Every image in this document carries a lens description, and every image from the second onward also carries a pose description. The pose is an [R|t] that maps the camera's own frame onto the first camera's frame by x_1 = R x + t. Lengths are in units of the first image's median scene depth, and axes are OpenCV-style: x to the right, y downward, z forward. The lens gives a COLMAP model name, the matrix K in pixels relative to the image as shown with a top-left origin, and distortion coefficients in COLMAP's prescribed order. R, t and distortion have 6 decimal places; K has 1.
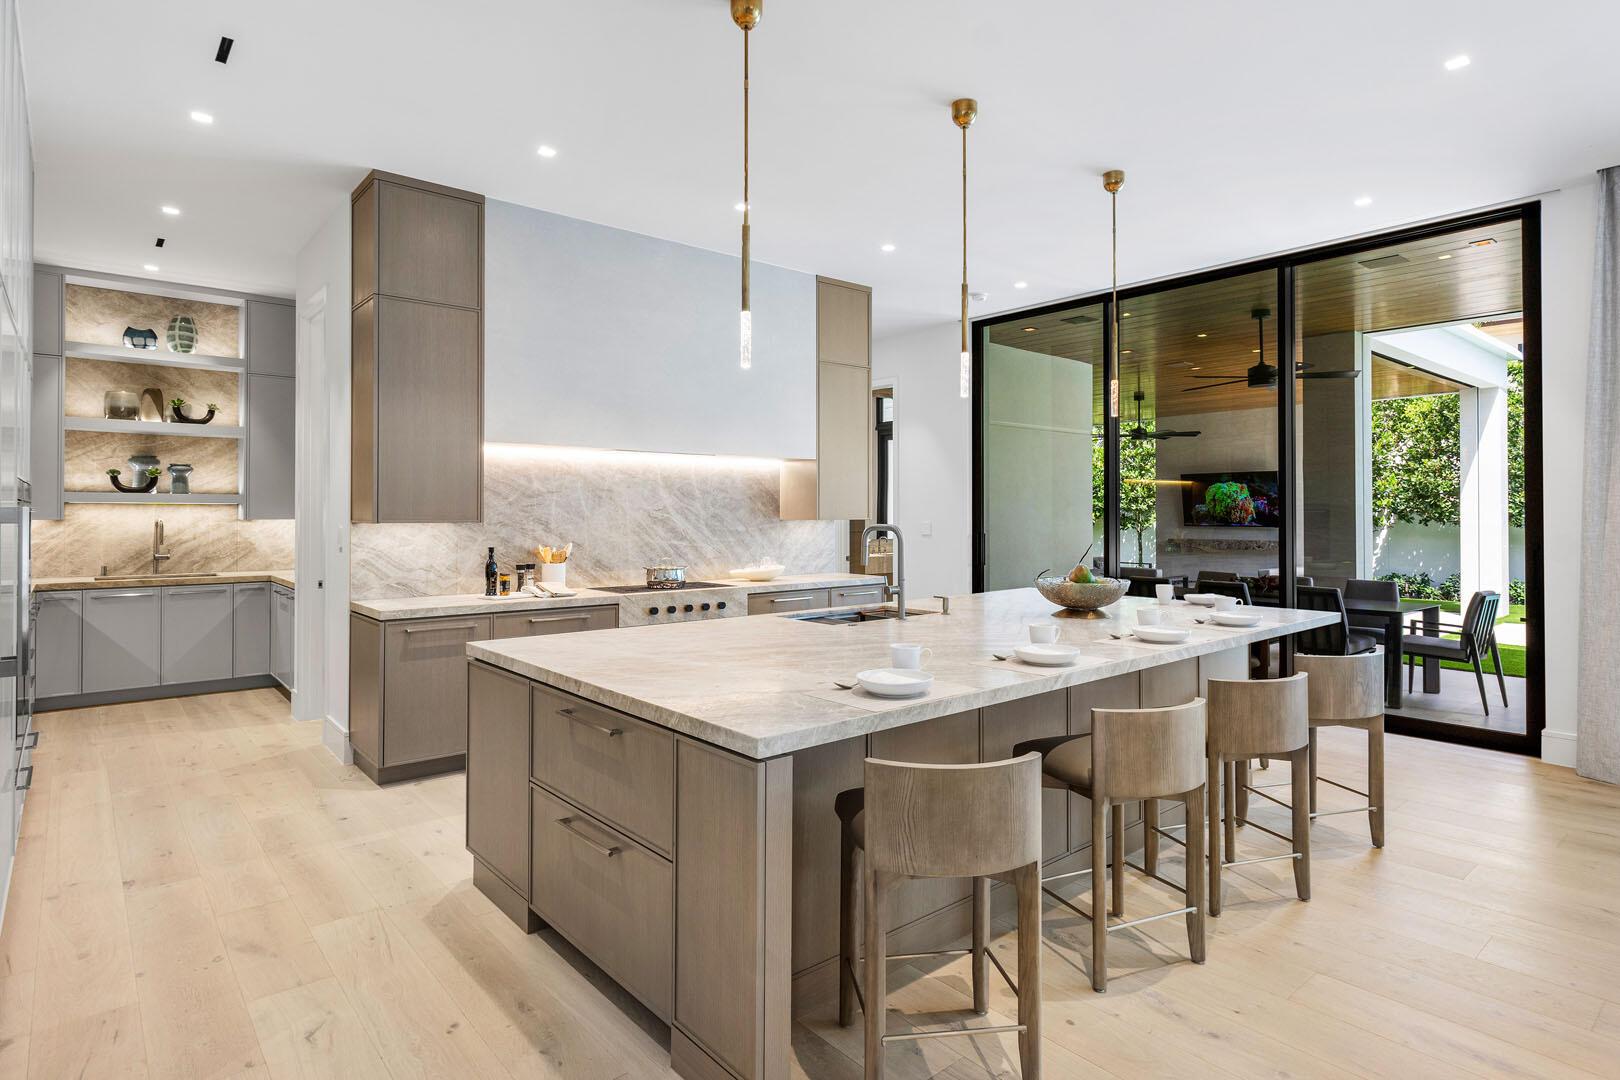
lens RADIAL K [[817.0, 0, 812.1], [0, 817.0, 508.9], [0, 0, 1]] dist [-0.000714, 0.000146]
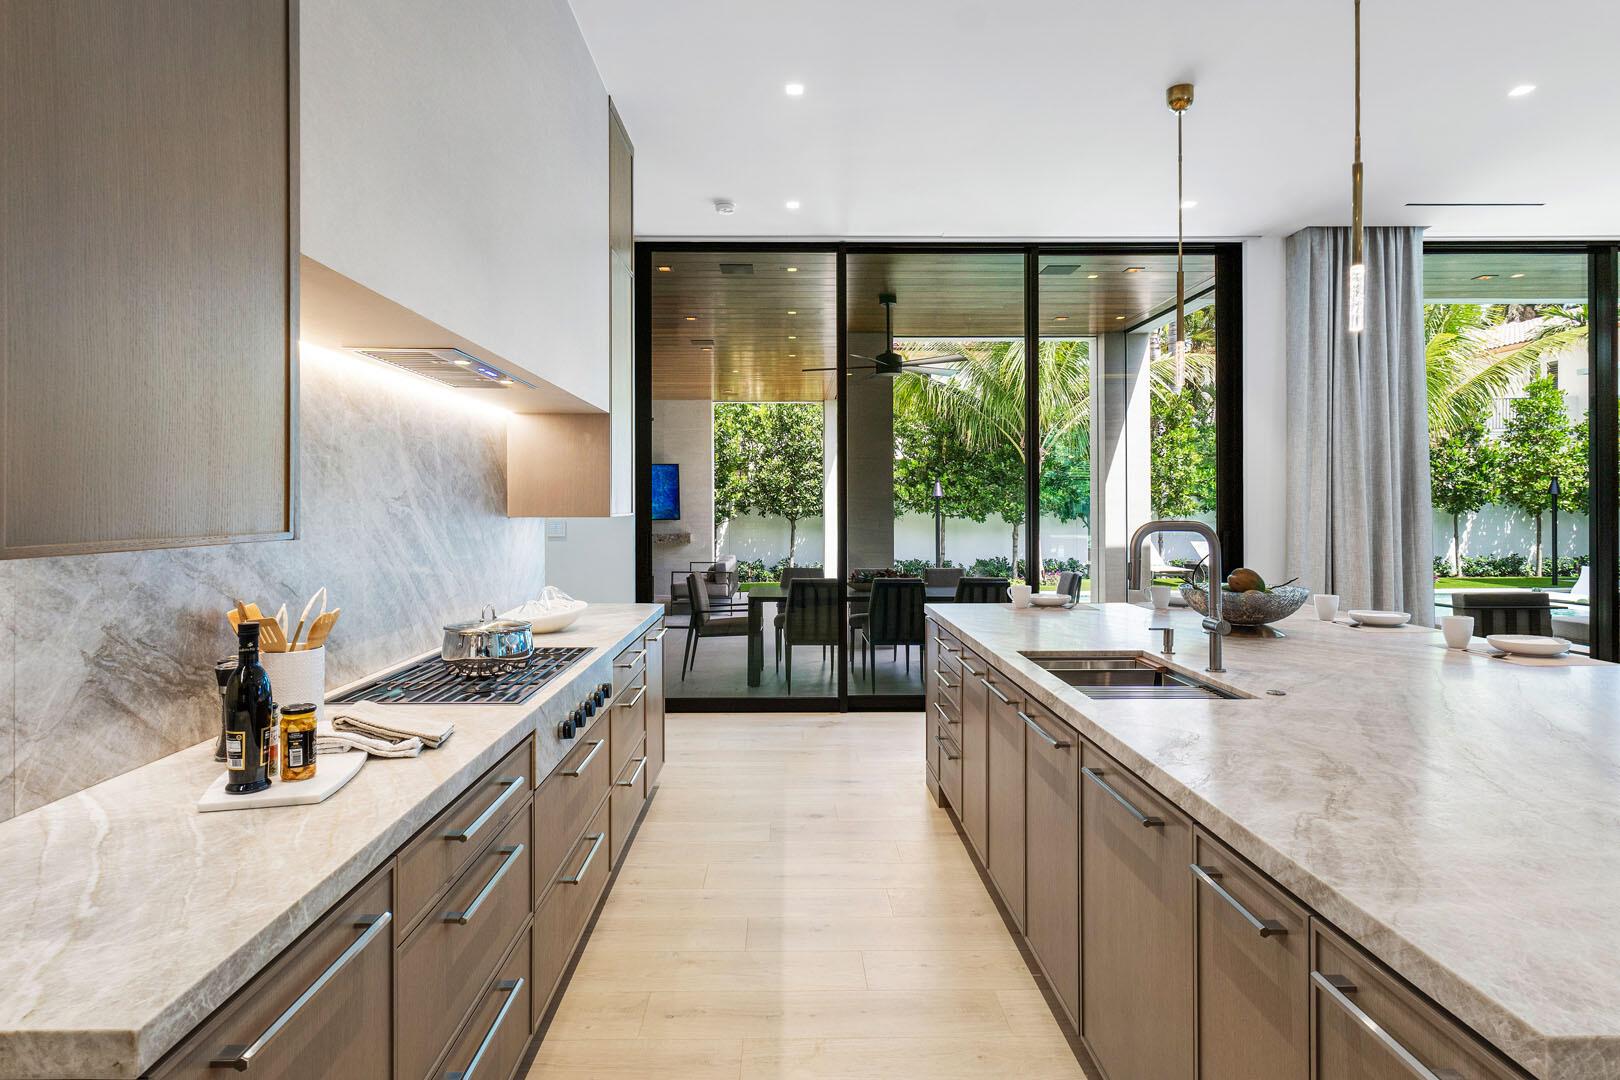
lens RADIAL K [[865.6, 0, 740.0], [0, 865.6, 506.9], [0, 0, 1]] dist [0.001125, 0.000752]
pose [[0.671374, 0.000201, 0.741119, -0.422459], [-0.005564, 0.999973, 0.004769, 0.002840], [-0.741098, -0.007326, 0.671357, 0.560895]]
